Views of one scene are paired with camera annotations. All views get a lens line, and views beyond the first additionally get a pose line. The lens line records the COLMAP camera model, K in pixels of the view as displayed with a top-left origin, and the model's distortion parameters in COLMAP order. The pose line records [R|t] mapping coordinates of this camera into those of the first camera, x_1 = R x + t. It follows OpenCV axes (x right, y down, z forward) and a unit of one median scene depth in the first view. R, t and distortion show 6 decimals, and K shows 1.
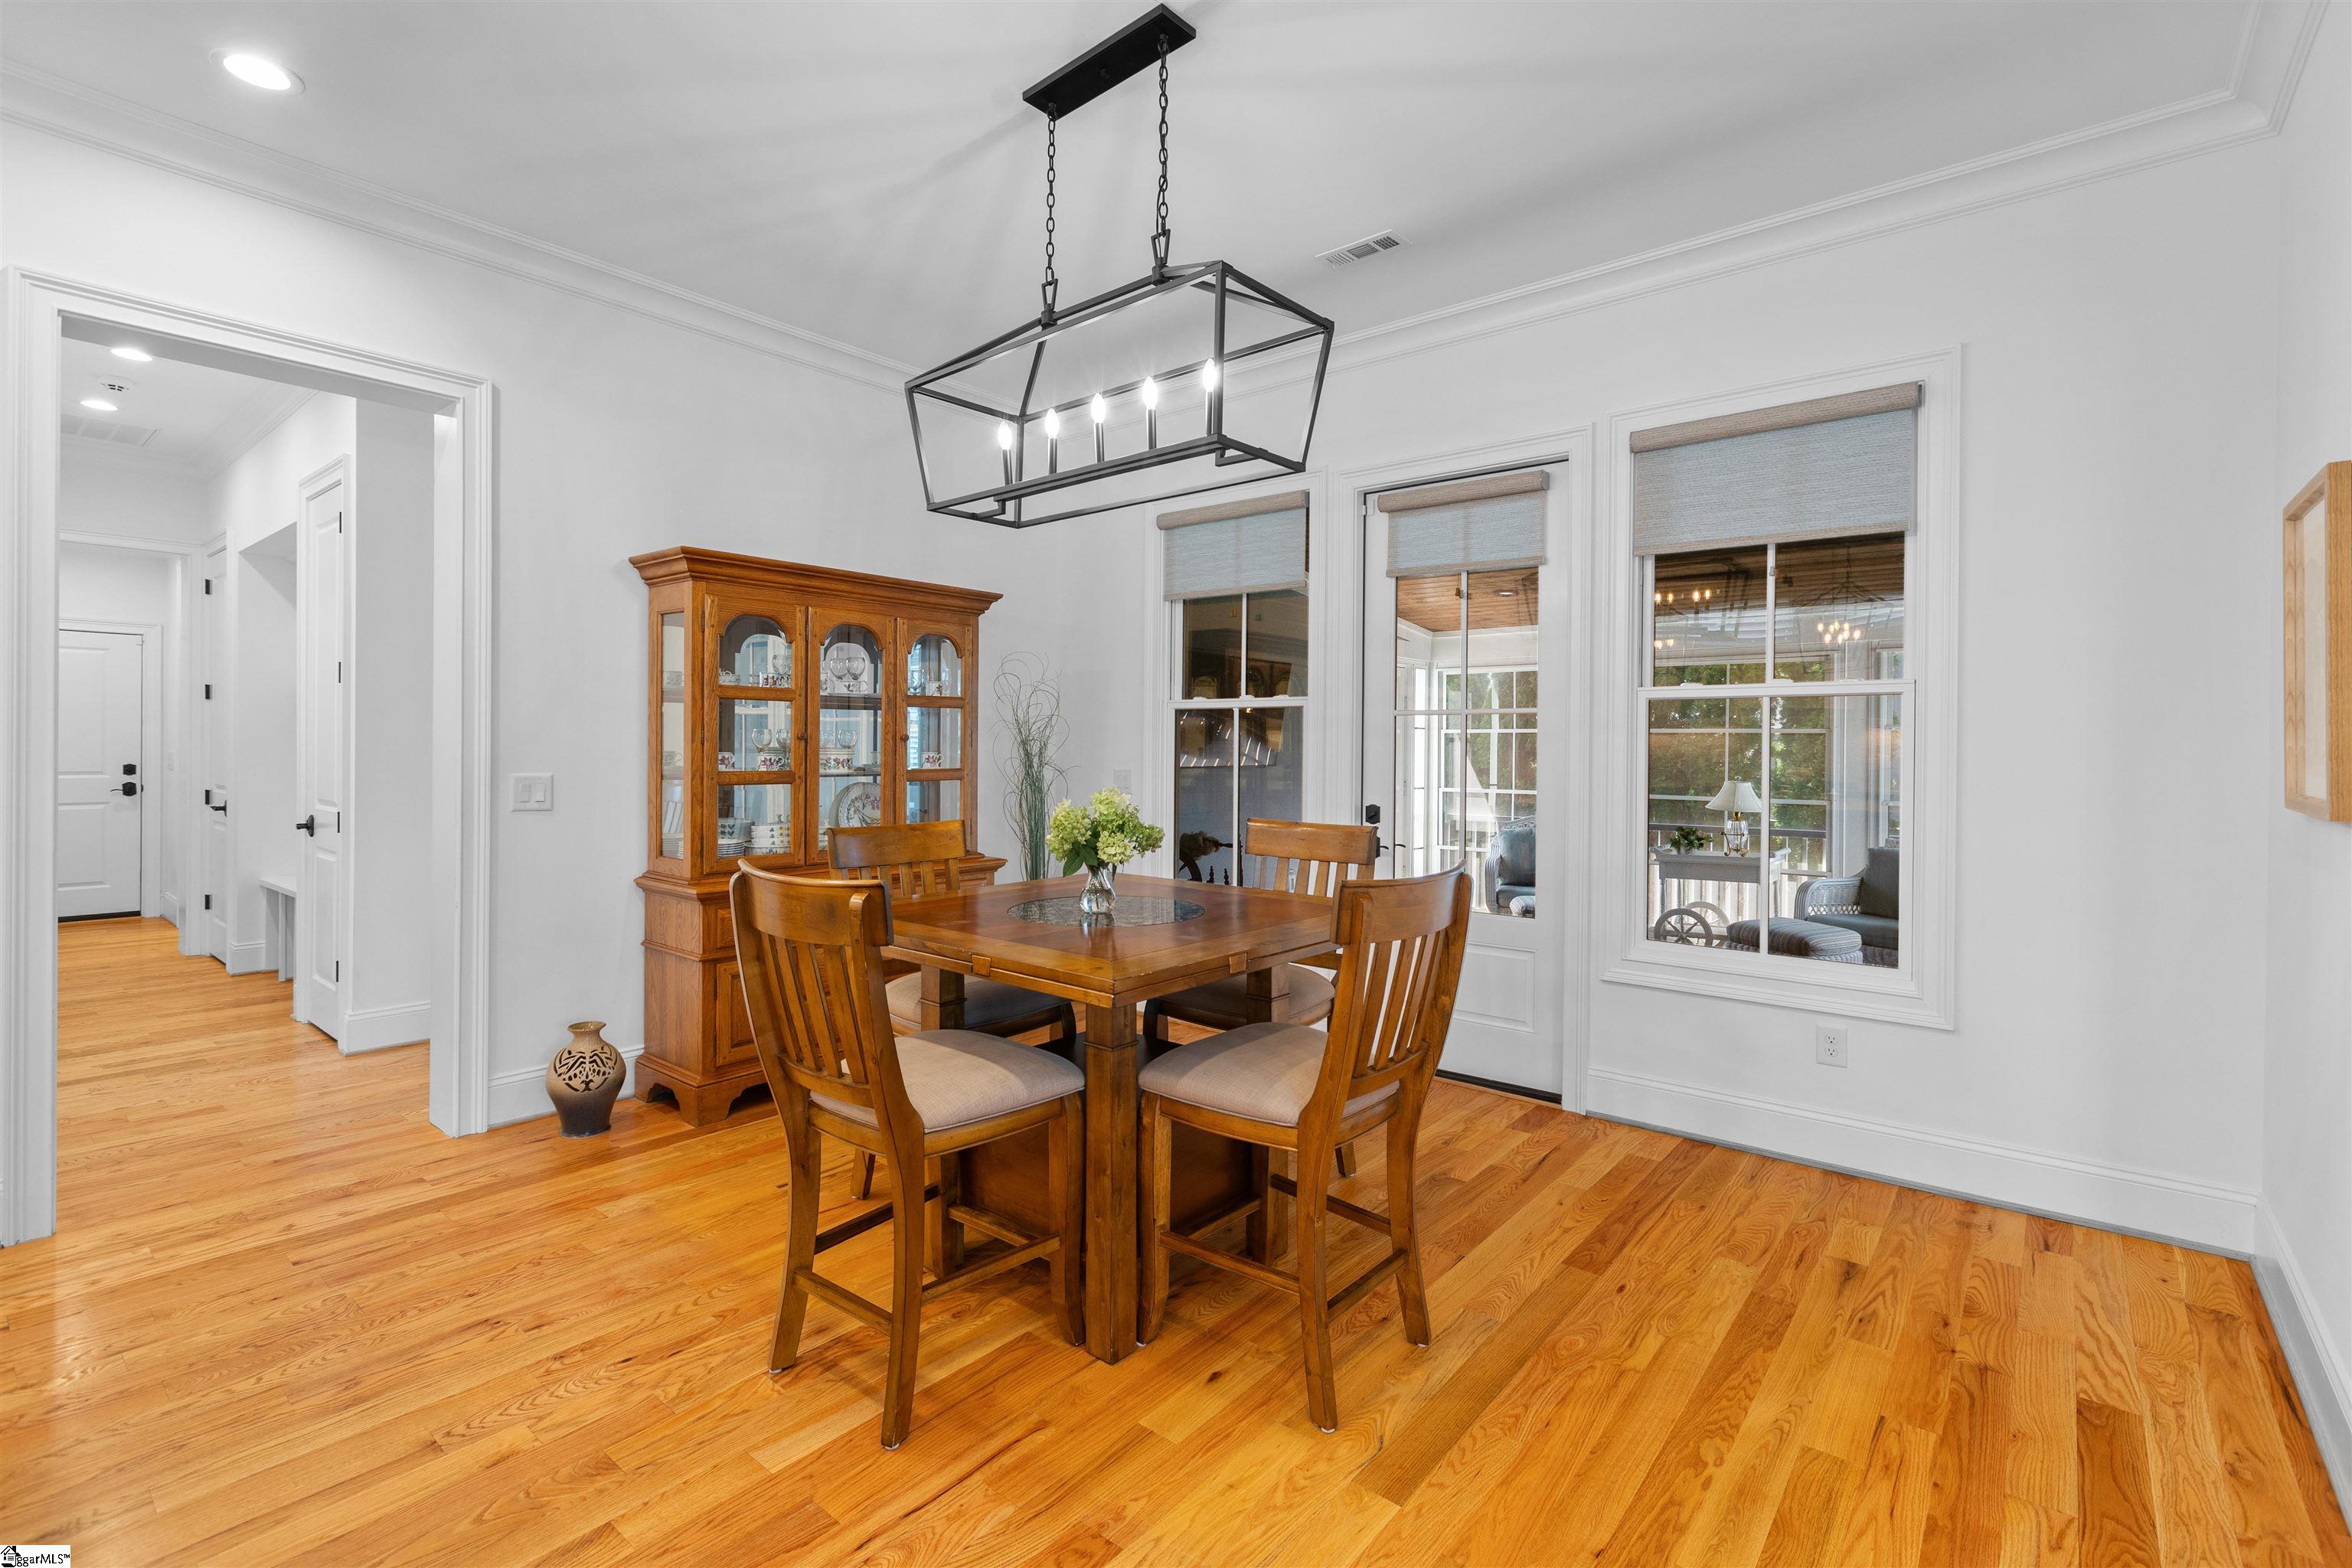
lens RADIAL K [[1046.2, 0, 1170.0], [0, 1046.2, 755.0], [0, 0, 1]] dist [-0.000562, -0.000145]
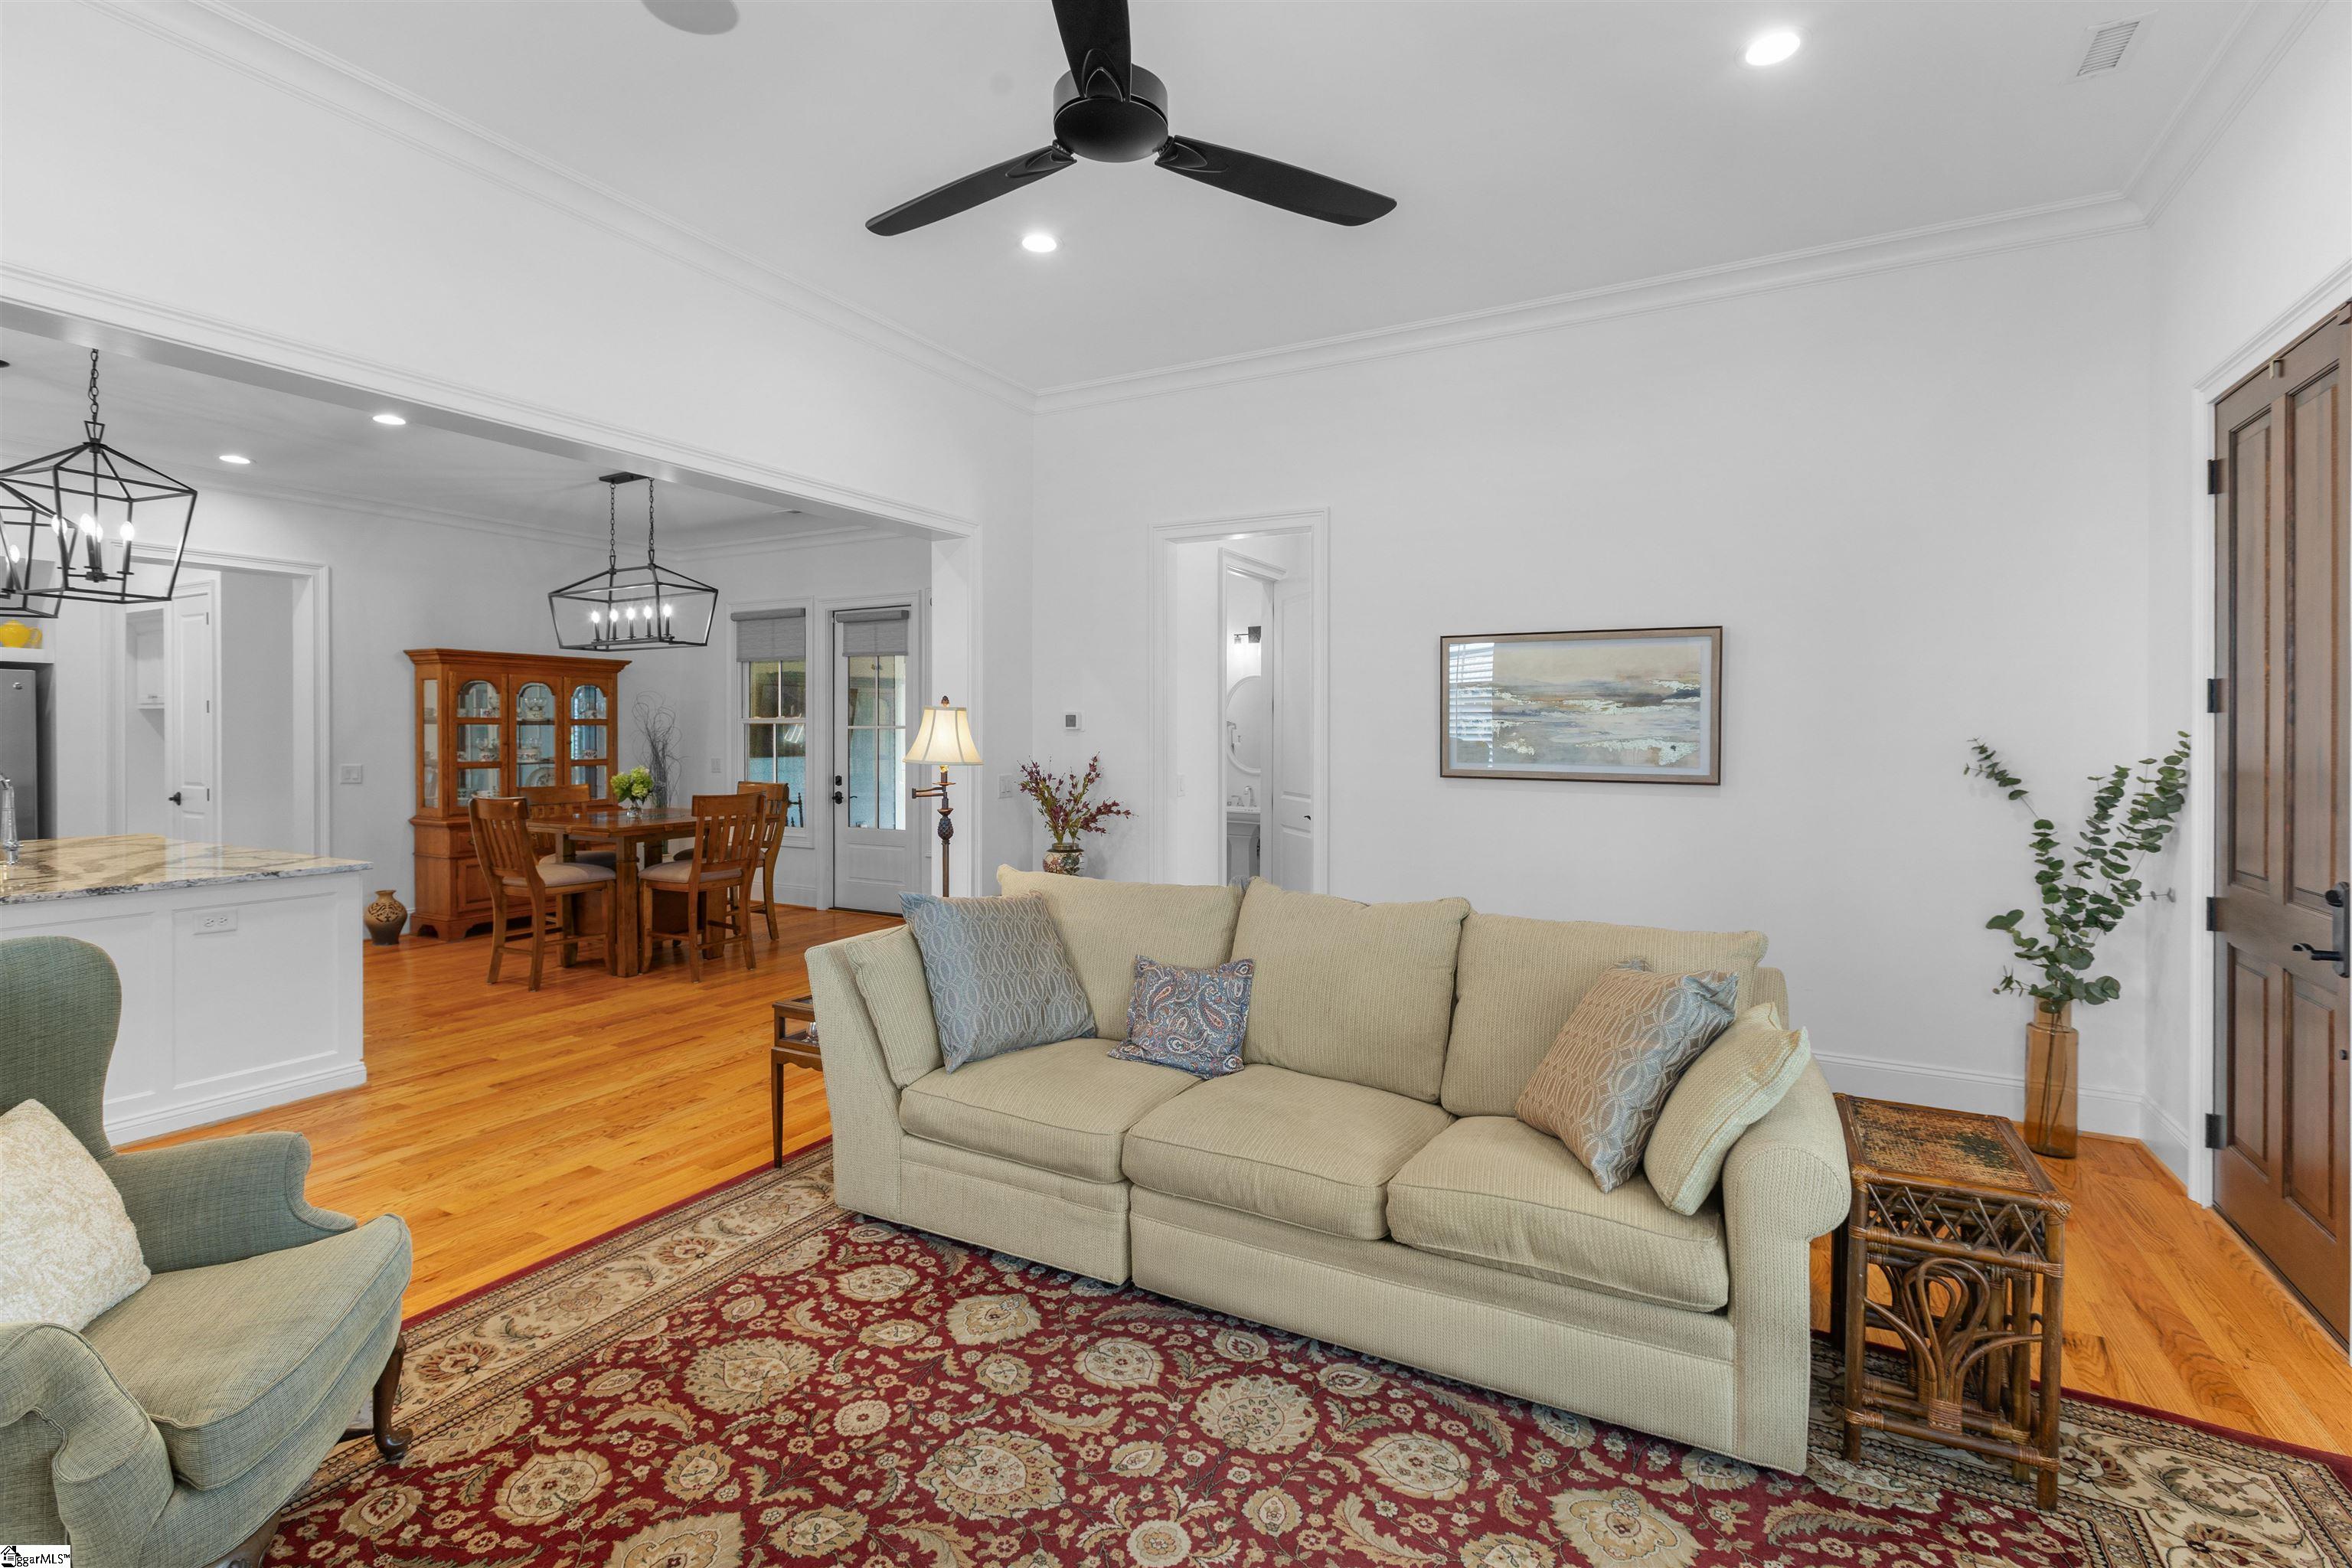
lens RADIAL K [[1059.8, 0, 1175.0], [0, 1059.8, 740.2], [0, 0, 1]] dist [-0.000450, -0.000088]
pose [[0.979421, -0.009560, 0.201601, 0.460998], [0.009131, 0.999954, 0.003056, -0.018118], [-0.201621, -0.001152, 0.979463, -1.156714]]
